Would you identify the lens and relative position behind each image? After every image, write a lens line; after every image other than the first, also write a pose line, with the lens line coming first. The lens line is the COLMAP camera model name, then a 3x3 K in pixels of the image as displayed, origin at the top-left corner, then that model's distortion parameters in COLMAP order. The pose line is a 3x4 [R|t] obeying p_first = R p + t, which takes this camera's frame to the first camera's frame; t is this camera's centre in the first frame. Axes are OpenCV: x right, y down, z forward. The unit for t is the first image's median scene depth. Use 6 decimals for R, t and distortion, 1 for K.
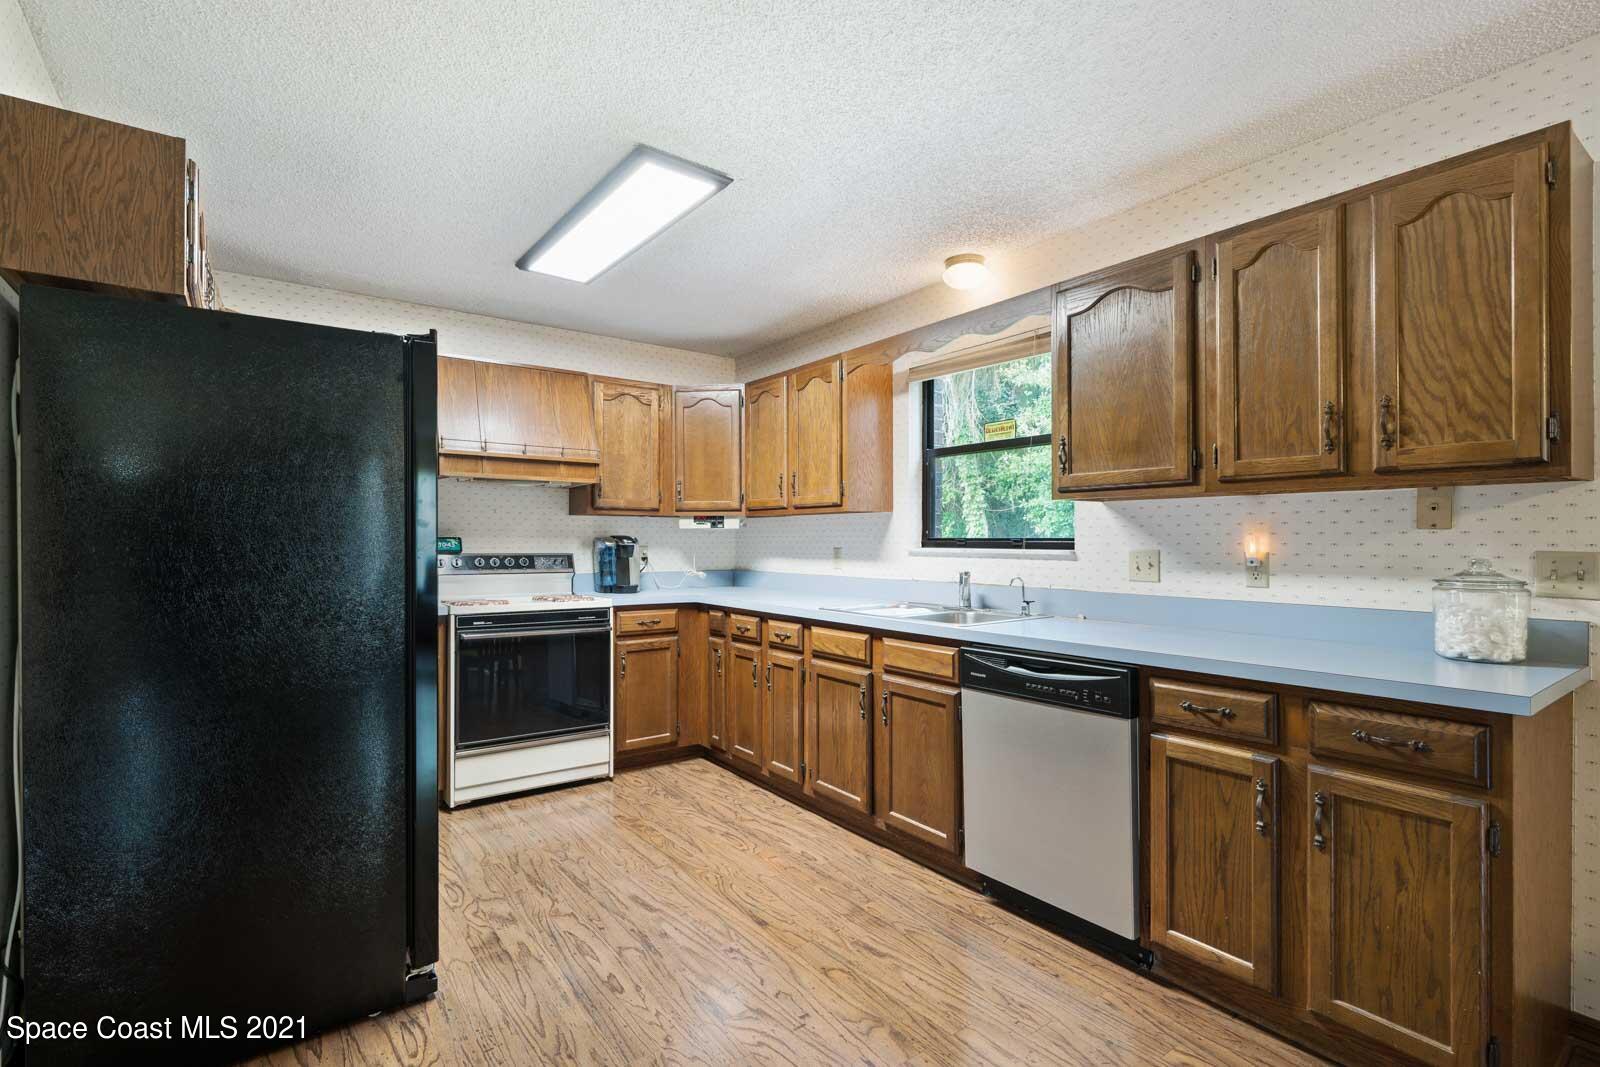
lens RADIAL K [[752.1, 0, 798.3], [0, 752.1, 535.5], [0, 0, 1]] dist [0.001651, 0.000166]
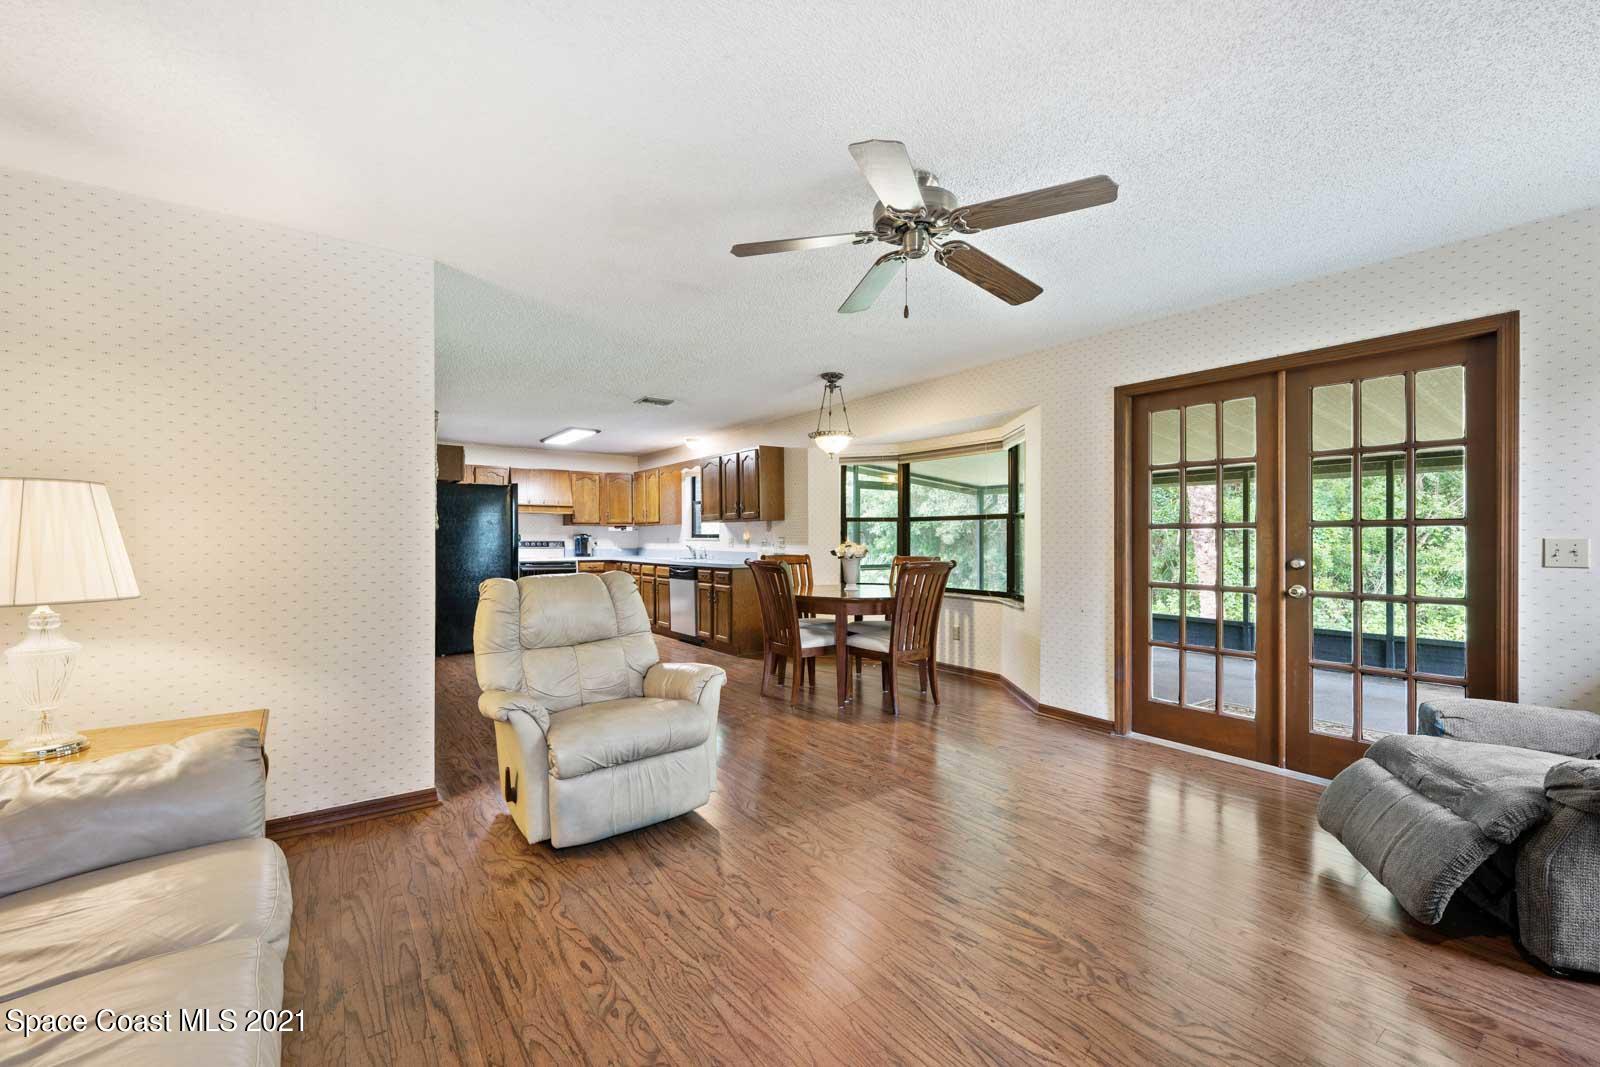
lens RADIAL K [[627.5, 0, 801.2], [0, 627.5, 537.0], [0, 0, 1]] dist [-0.000353, -0.000010]
pose [[0.999890, -0.000354, 0.014814, 0.488538], [0.000304, 0.999994, 0.003372, 0.004481], [-0.014816, -0.003367, 0.999885, -1.176749]]
